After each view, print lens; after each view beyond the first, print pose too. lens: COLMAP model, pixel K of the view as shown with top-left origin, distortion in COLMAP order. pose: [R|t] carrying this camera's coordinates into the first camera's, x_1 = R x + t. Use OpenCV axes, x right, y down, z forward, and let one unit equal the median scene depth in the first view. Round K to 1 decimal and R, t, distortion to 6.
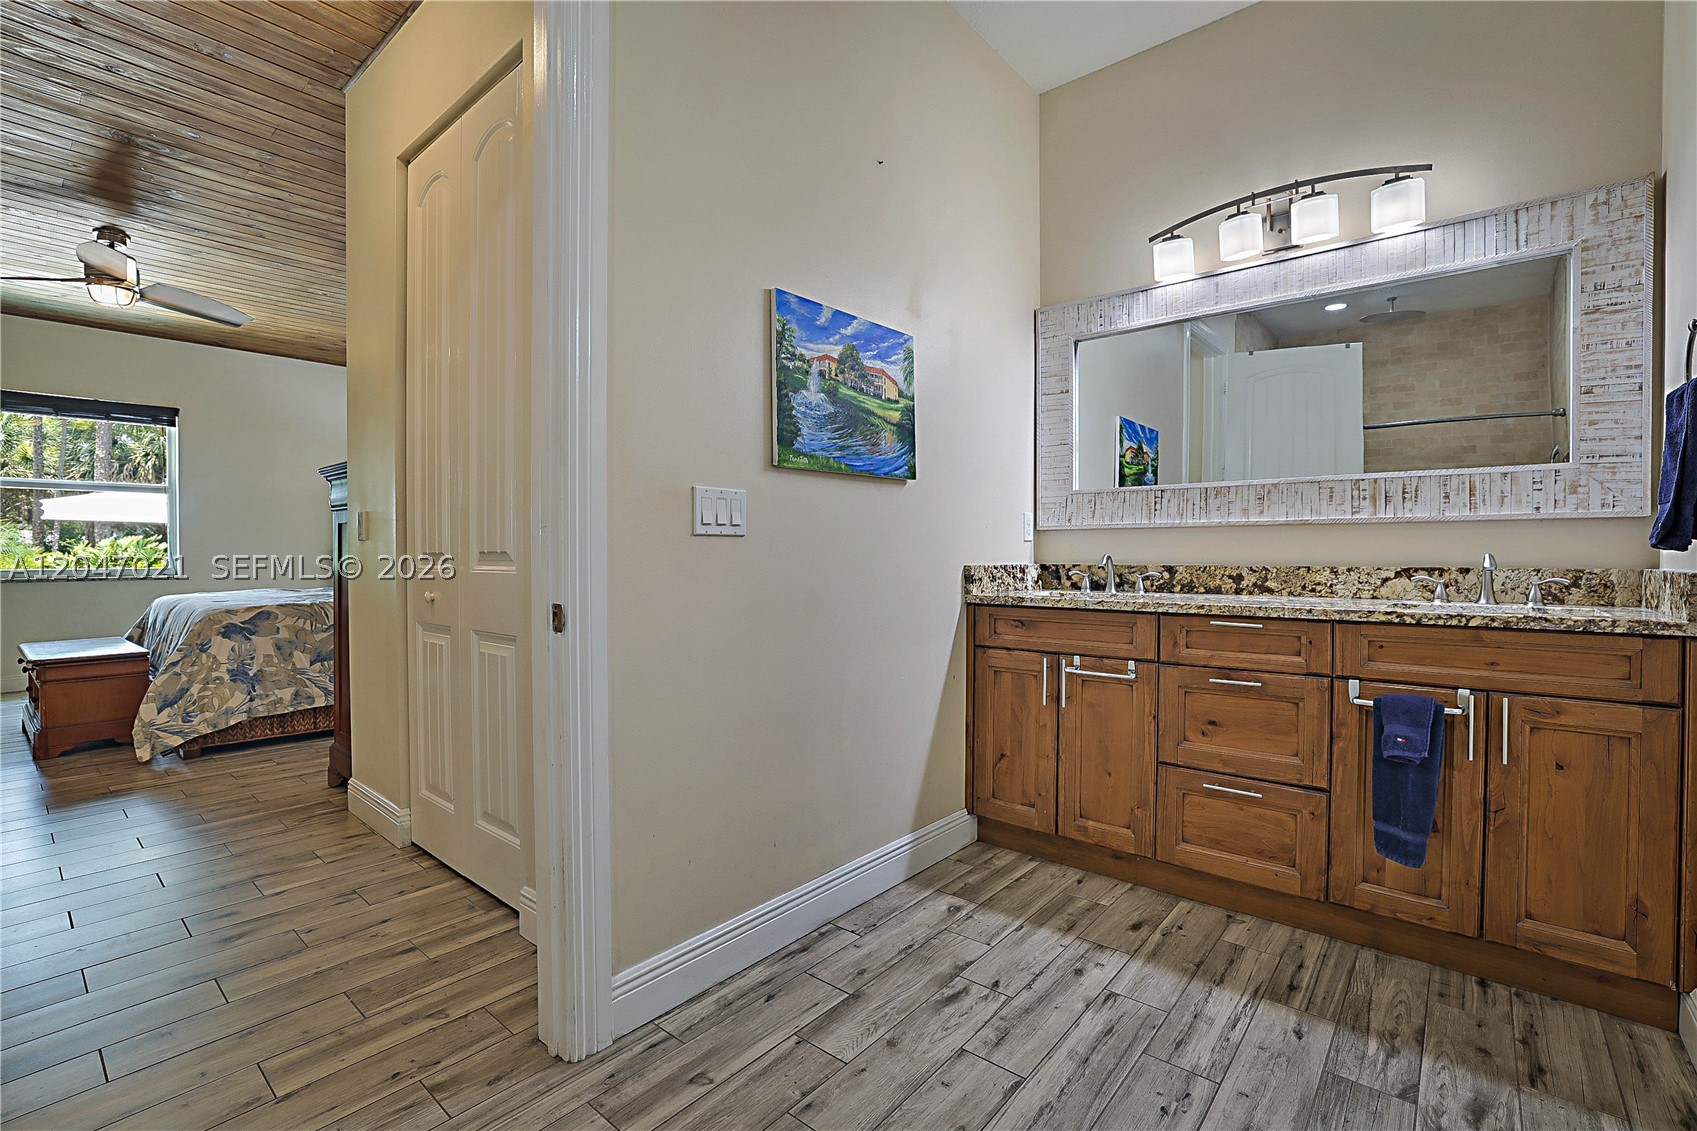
lens RADIAL K [[744.1, 0, 851.5], [0, 744.1, 562.8], [0, 0, 1]] dist [-0.010597, 0.000865]
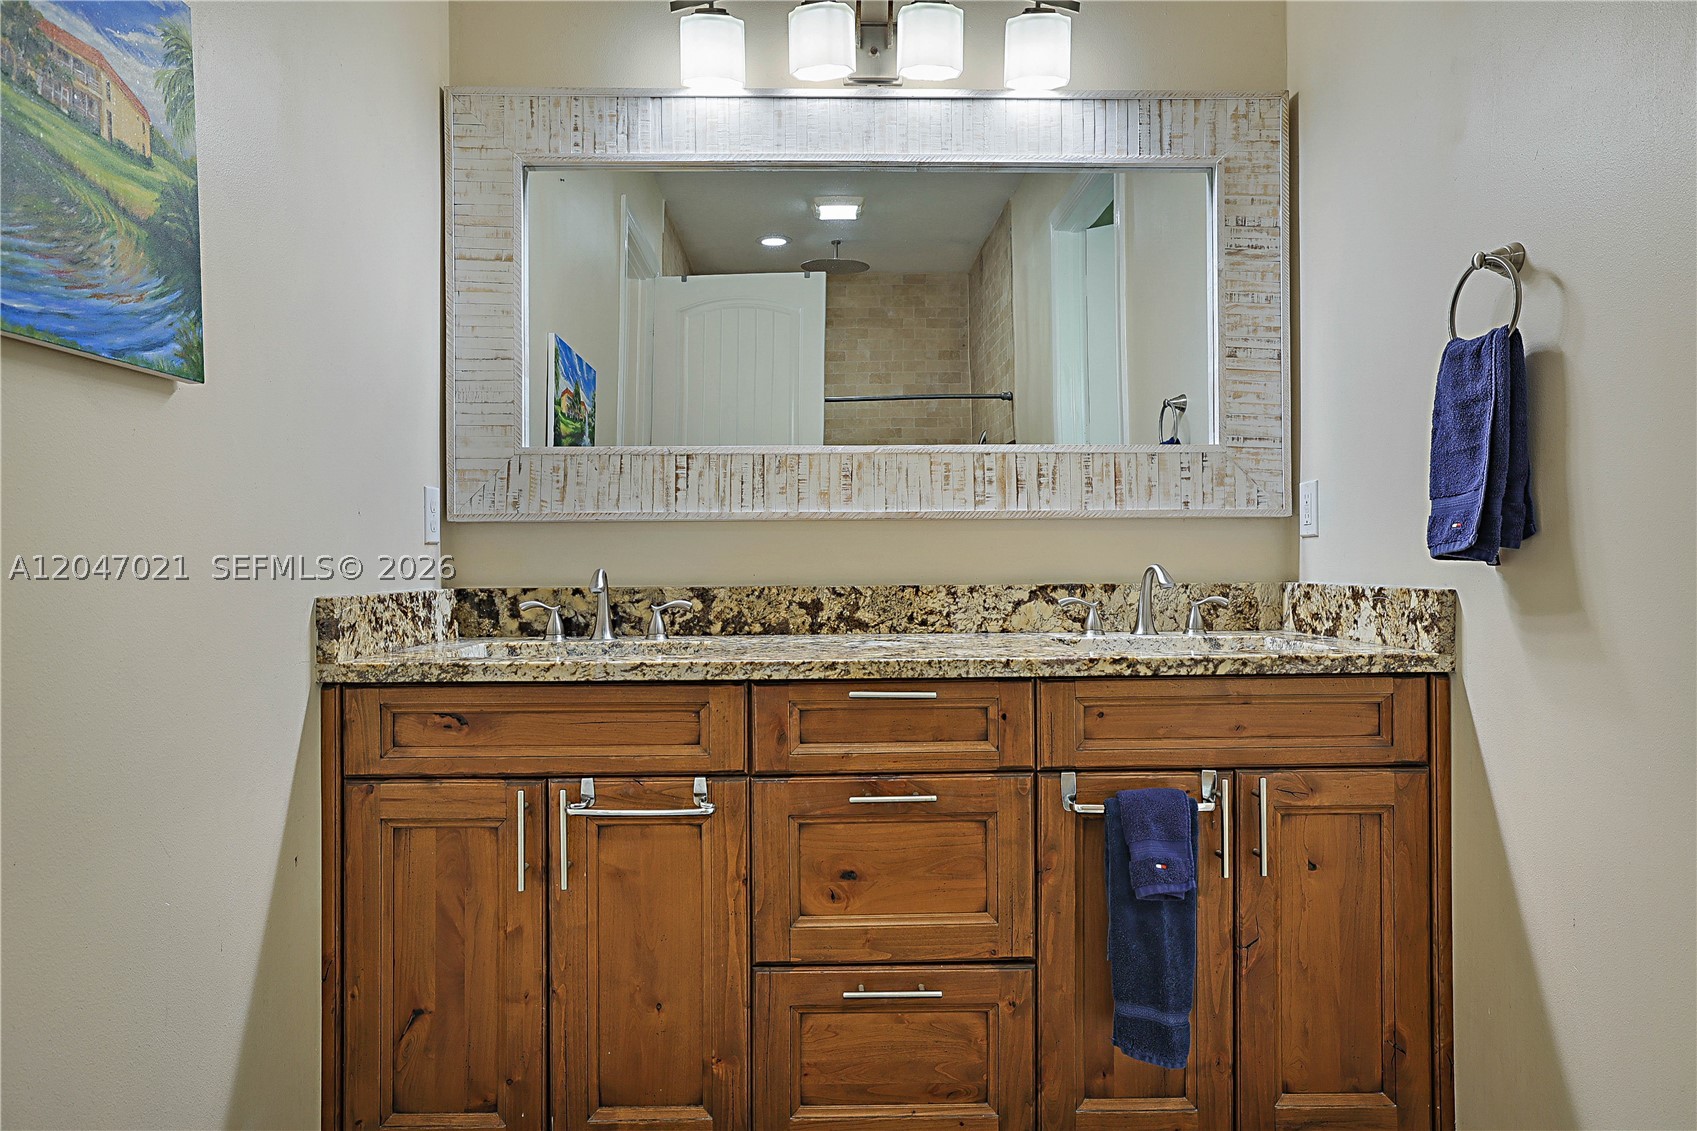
lens RADIAL K [[1040.1, 0, 855.7], [0, 1040.1, 561.7], [0, 0, 1]] dist [-0.009458, 0.018027]
pose [[0.746929, -0.006239, 0.664875, -0.020772], [0.014572, 0.999869, -0.006988, -0.010857], [-0.664745, 0.014908, 0.746922, 0.389671]]
